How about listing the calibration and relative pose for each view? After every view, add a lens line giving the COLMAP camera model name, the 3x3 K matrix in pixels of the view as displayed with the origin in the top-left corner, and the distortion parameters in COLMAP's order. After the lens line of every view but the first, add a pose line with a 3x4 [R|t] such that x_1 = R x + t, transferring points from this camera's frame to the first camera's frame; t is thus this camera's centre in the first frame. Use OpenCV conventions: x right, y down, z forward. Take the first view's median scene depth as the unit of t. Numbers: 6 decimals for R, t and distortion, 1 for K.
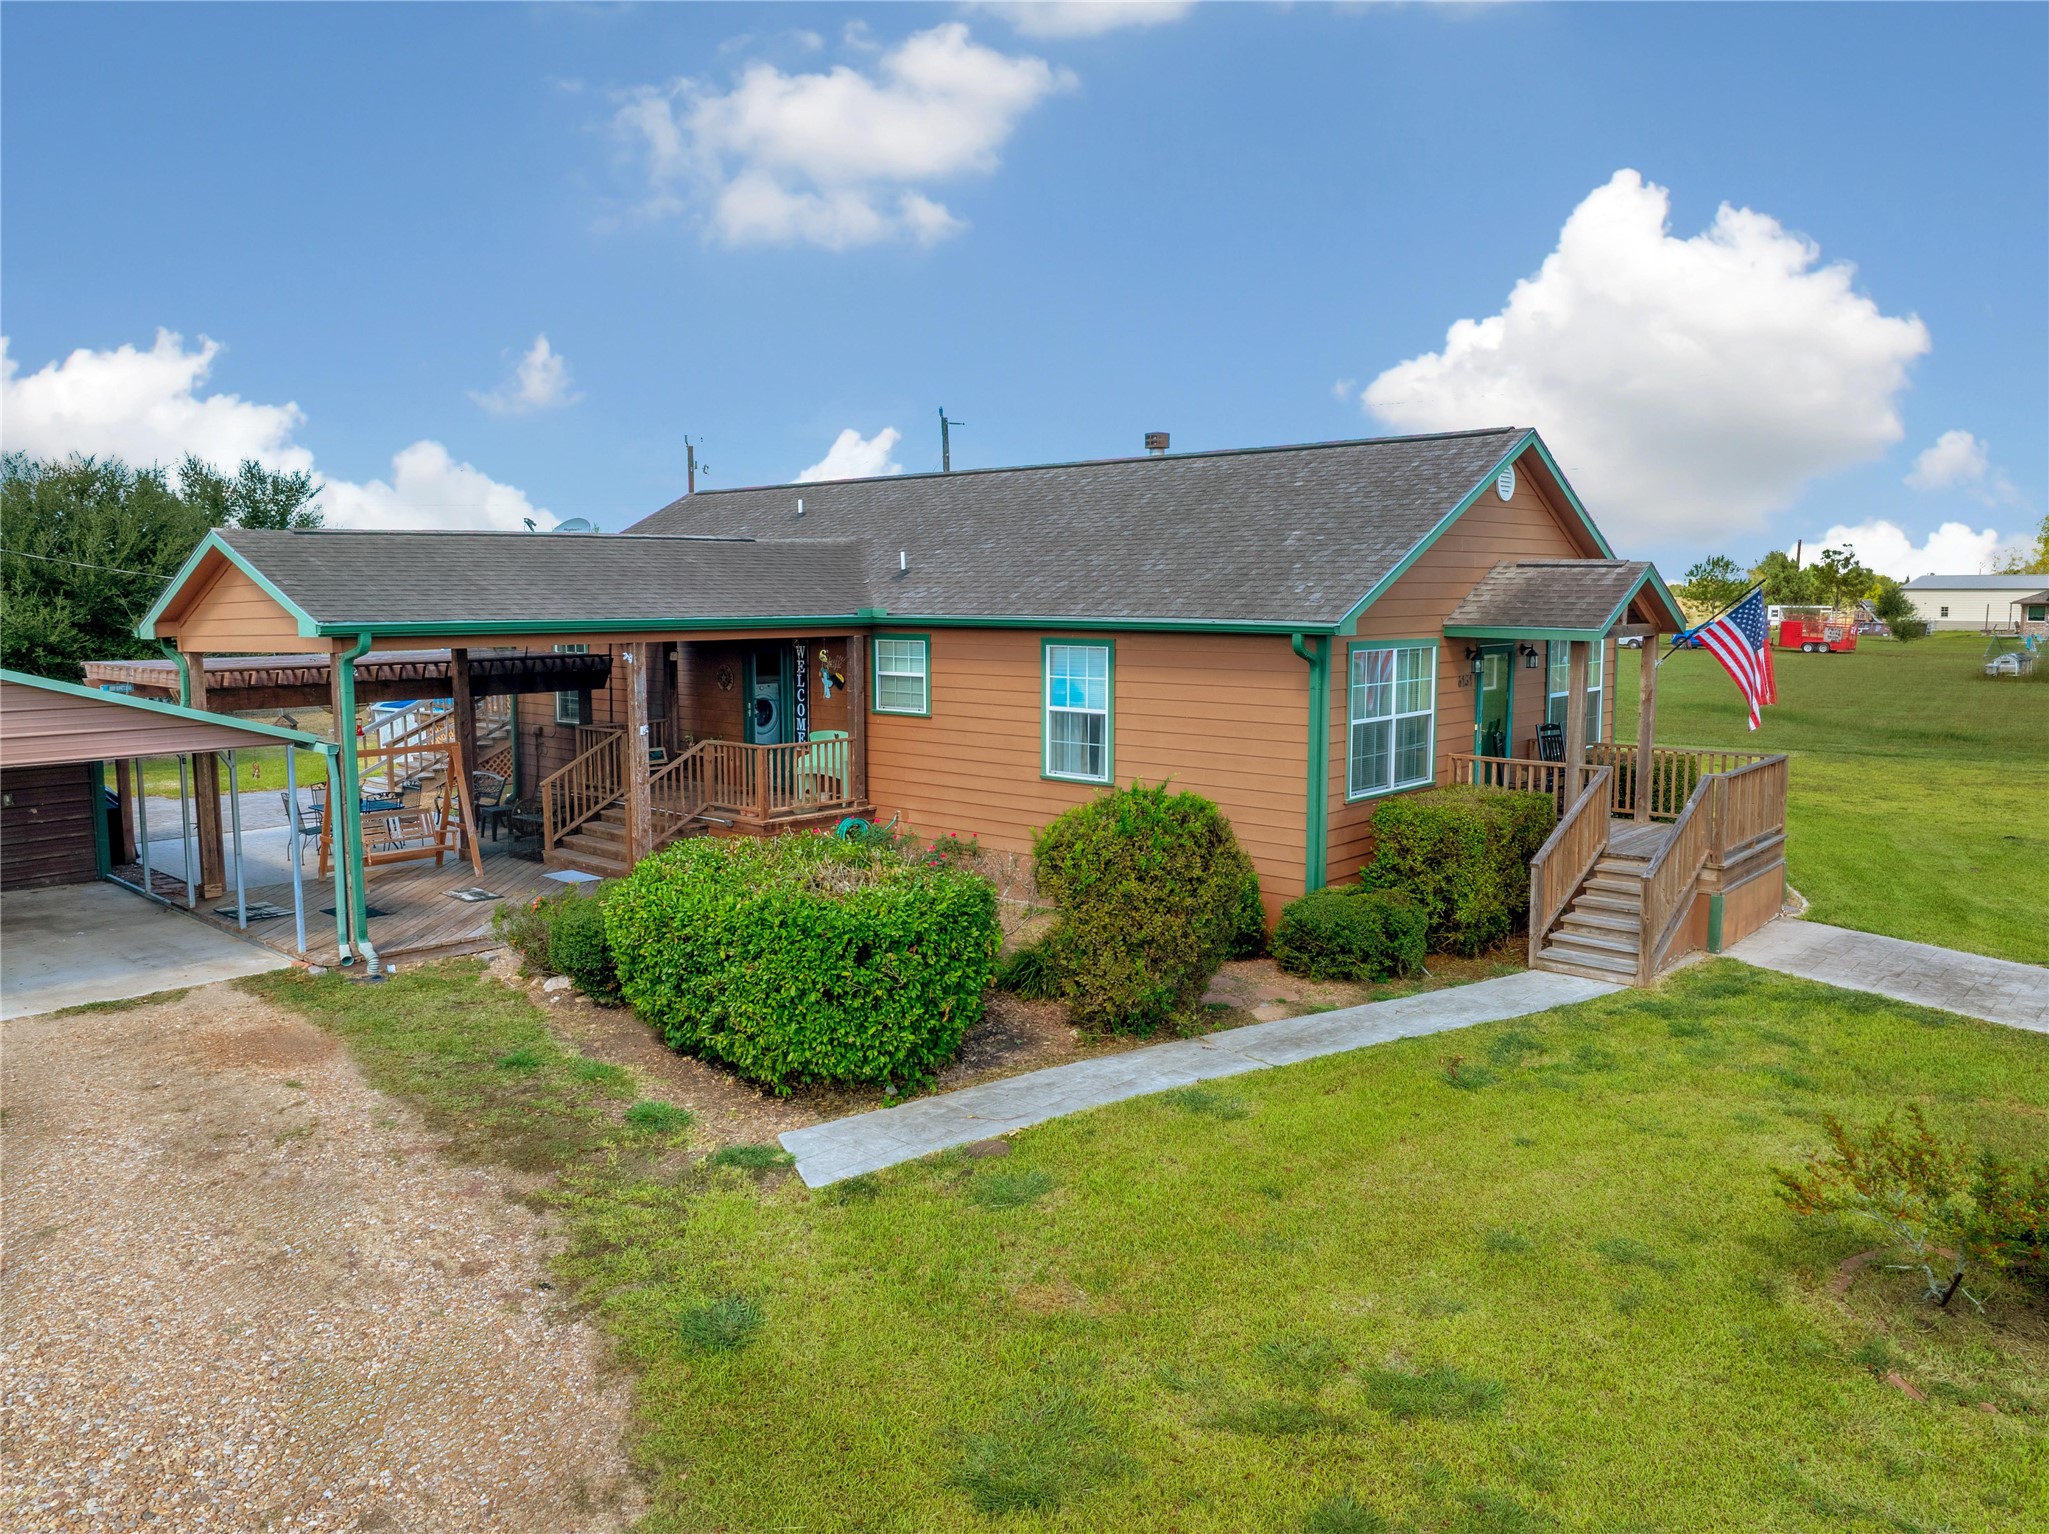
lens RADIAL K [[1513.3, 0, 1033.0], [0, 1513.3, 762.0], [0, 0, 1]] dist [-0.056954, -0.000253]
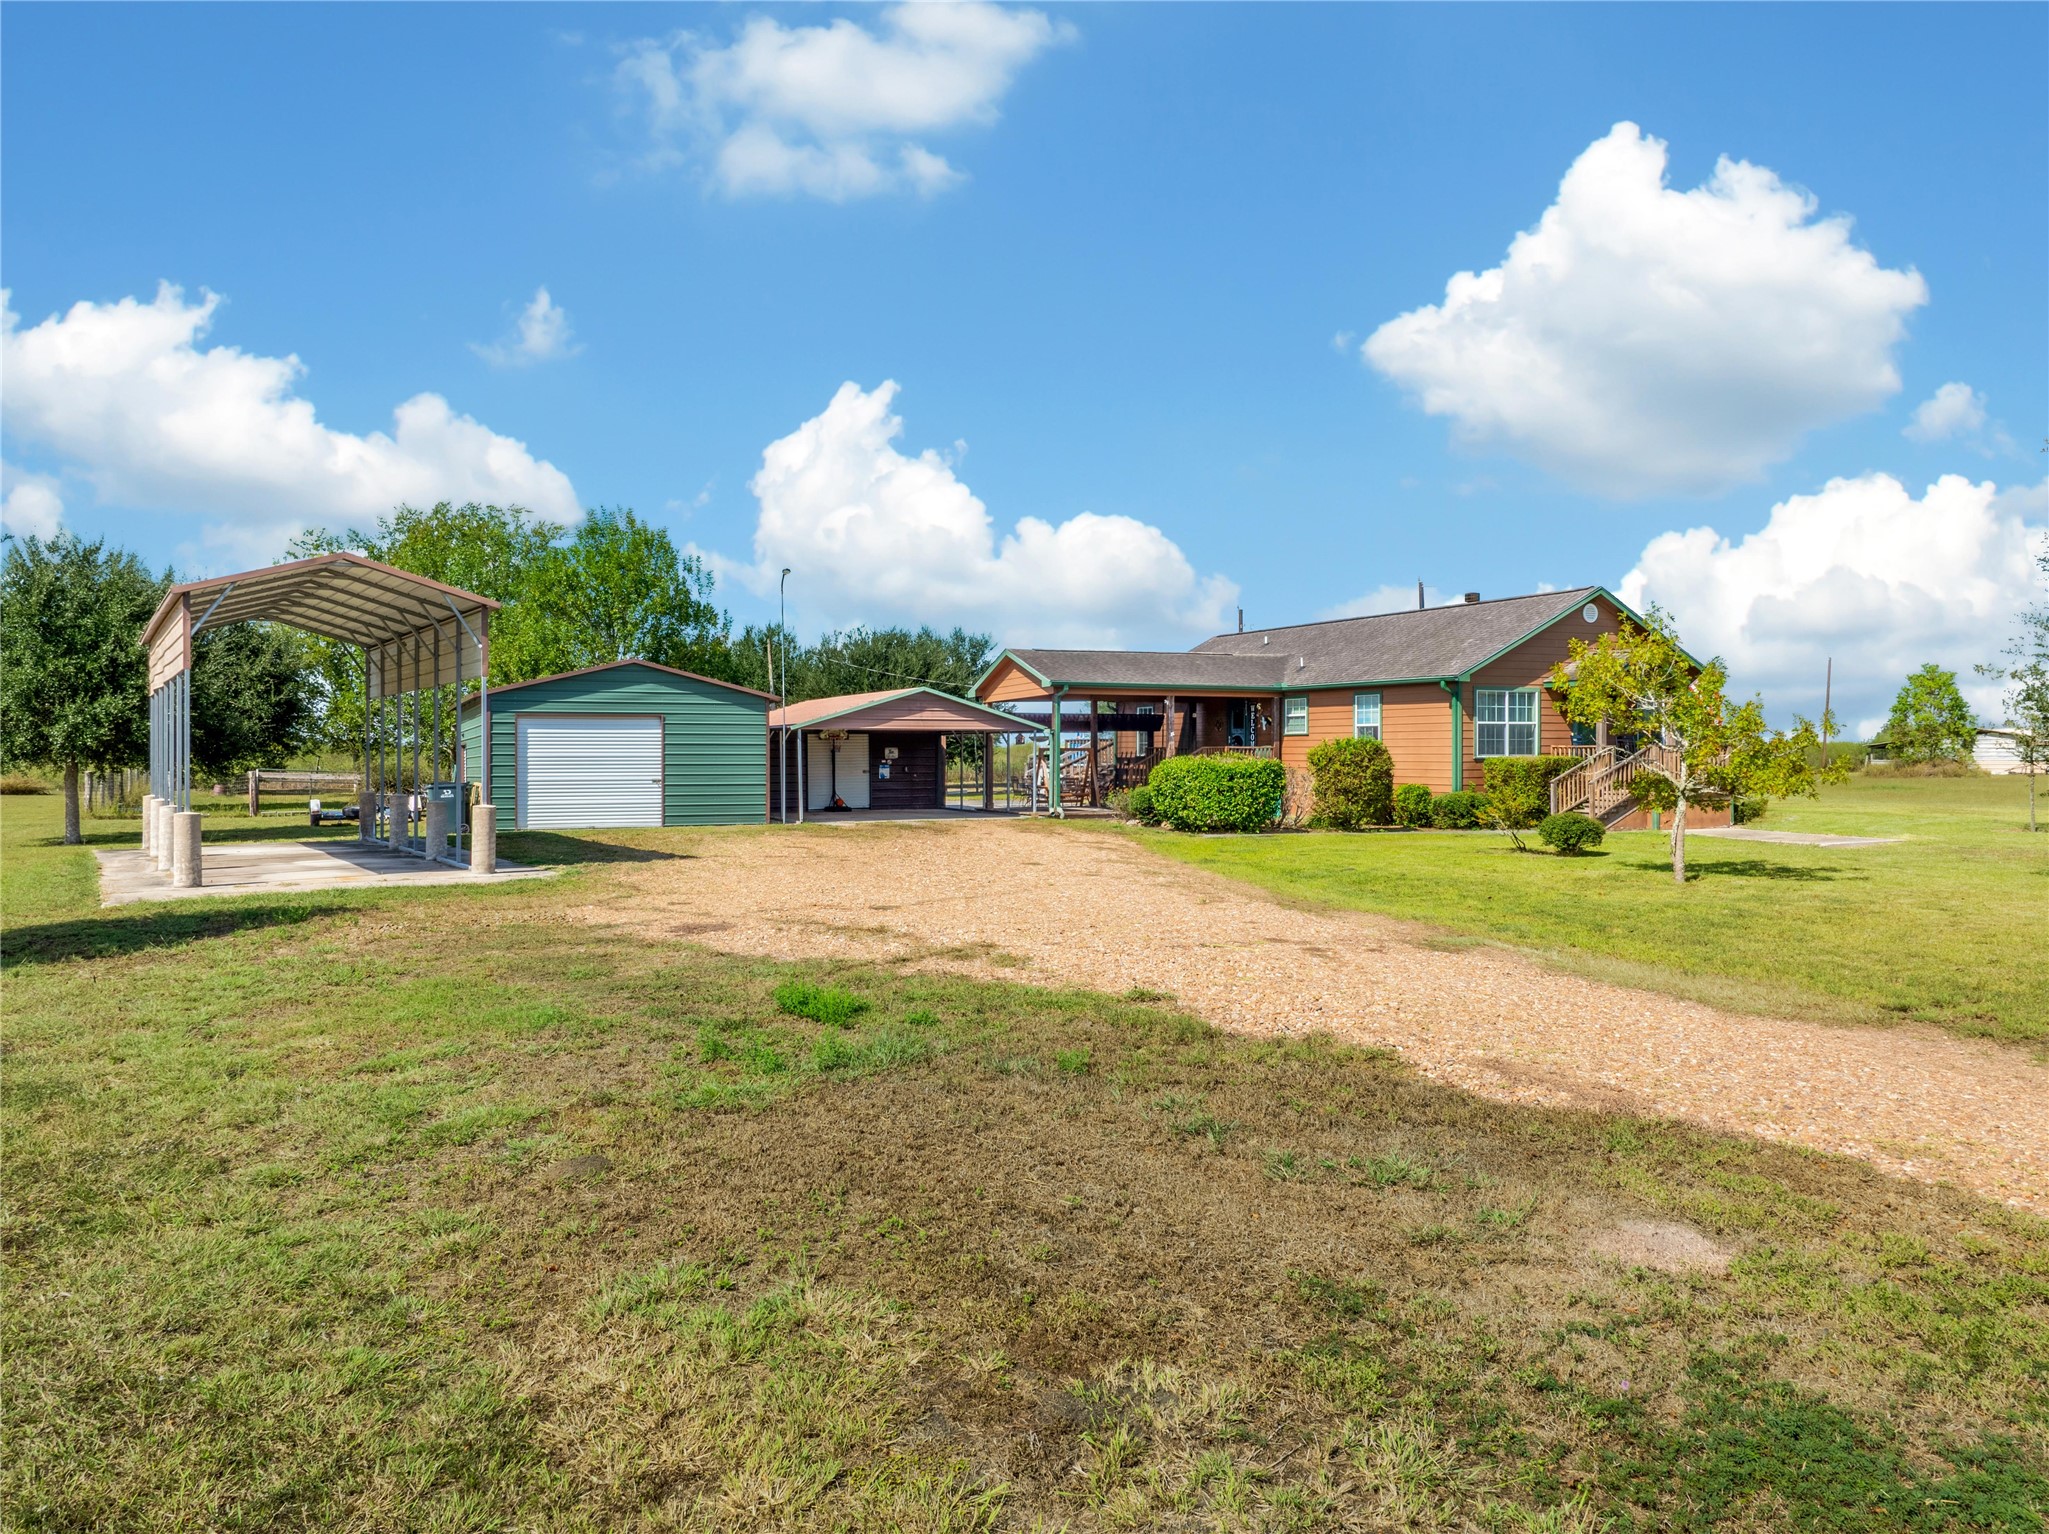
lens RADIAL K [[1513.3, 0, 1033.0], [0, 1513.3, 762.0], [0, 0, 1]] dist [-0.056954, -0.000253]
pose [[0.928203, 0.001166, -0.372071, 0.364611], [-0.040809, 0.994281, -0.098690, 0.234618], [0.369828, 0.106788, 0.922943, -1.089679]]
